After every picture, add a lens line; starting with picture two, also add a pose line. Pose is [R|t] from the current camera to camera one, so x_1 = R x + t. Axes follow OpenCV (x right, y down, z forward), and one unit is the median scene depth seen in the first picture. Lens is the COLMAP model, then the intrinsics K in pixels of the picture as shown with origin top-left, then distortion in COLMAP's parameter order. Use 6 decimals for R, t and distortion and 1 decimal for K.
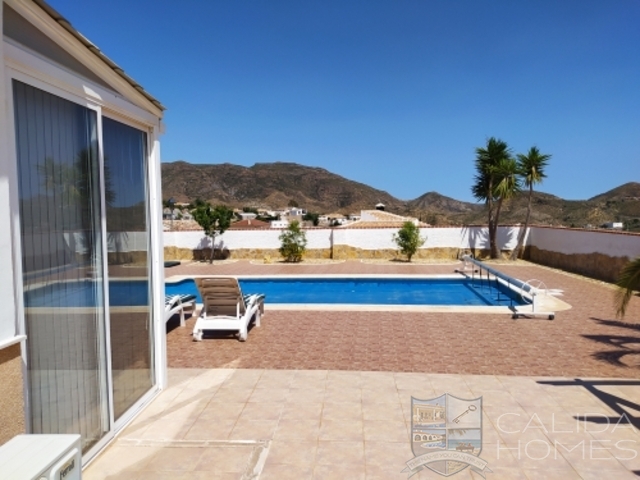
lens RADIAL K [[481.4, 0, 322.1], [0, 481.4, 241.0], [0, 0, 1]] dist [0.049051, -0.039238]
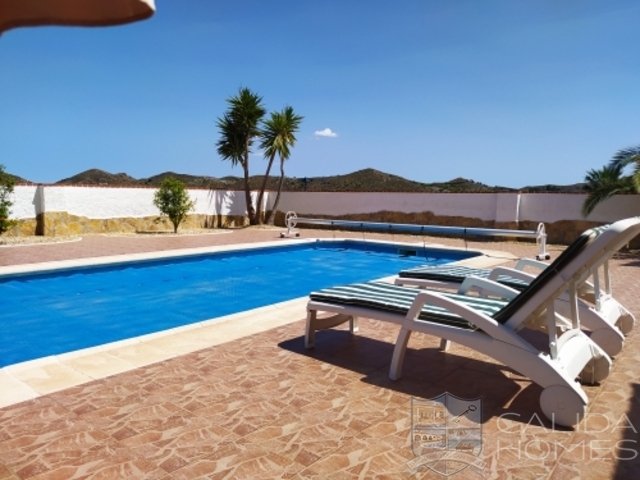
lens RADIAL K [[481.4, 0, 323.8], [0, 481.4, 230.0], [0, 0, 1]] dist [0.049051, -0.039238]
pose [[0.531705, -0.036661, 0.846136, -0.305185], [0.028416, 0.999272, 0.025440, 0.024891], [-0.846453, 0.010517, 0.532360, 0.380816]]
